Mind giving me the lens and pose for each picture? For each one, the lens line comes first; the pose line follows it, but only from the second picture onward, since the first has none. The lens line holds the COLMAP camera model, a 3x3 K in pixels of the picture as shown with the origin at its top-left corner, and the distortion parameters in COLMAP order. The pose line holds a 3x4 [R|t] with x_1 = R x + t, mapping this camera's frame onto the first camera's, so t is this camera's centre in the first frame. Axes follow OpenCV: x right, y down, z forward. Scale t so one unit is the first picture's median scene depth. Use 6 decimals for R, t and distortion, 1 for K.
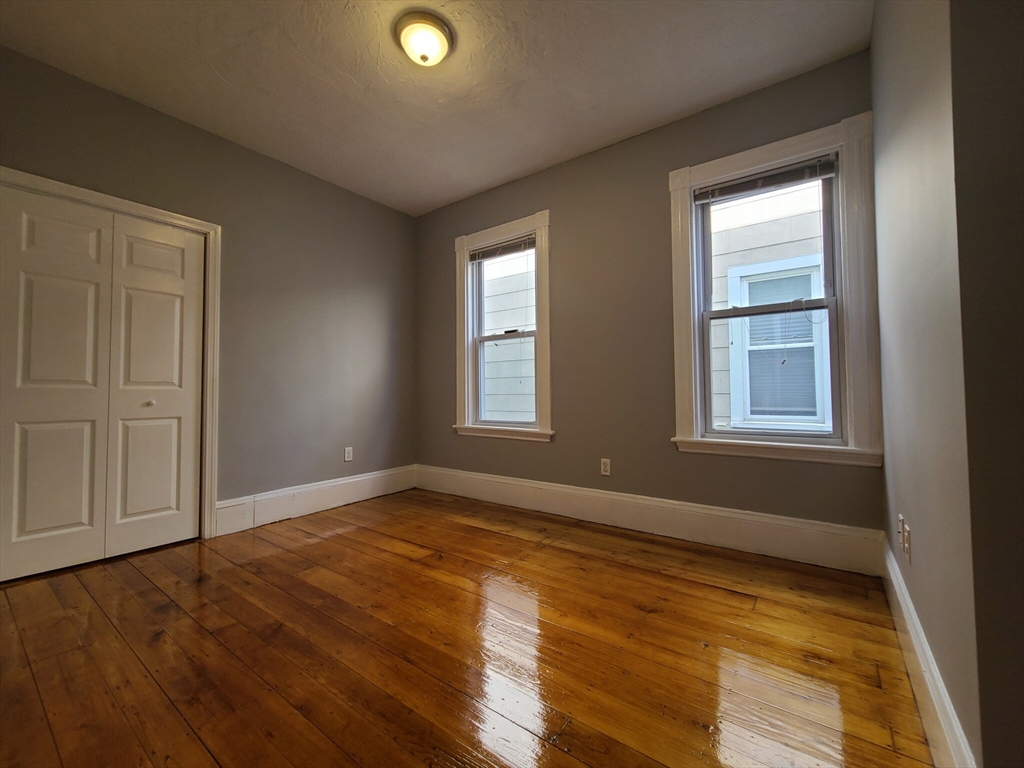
lens RADIAL K [[422.6, 0, 521.0], [0, 422.6, 365.7], [0, 0, 1]] dist [0.001268, -0.000143]
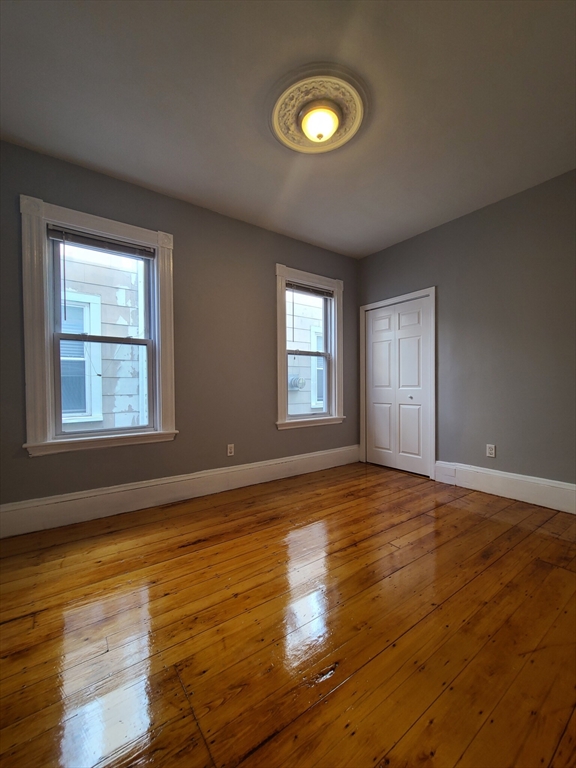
lens RADIAL K [[317.0, 0, 290.5], [0, 317.0, 386.5], [0, 0, 1]] dist [0.001268, -0.000143]
pose [[0.325003, 0.020216, 0.945497, -0.602994], [-0.035461, 0.999329, -0.009178, 0.029656], [-0.945048, -0.030545, 0.325501, 0.410123]]
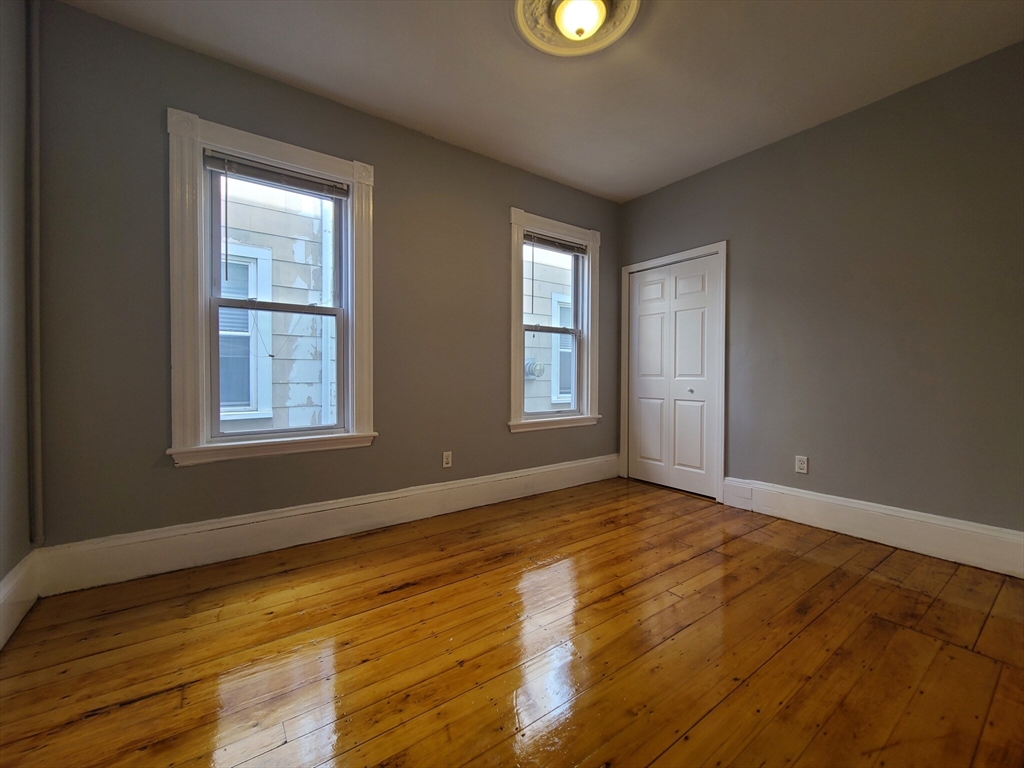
lens RADIAL K [[422.6, 0, 519.4], [0, 422.6, 372.9], [0, 0, 1]] dist [0.001268, -0.000143]
pose [[0.325013, 0.026445, 0.945340, -0.598290], [-0.045890, 0.998872, -0.012166, 0.029950], [-0.944596, -0.039427, 0.325860, 0.424123]]
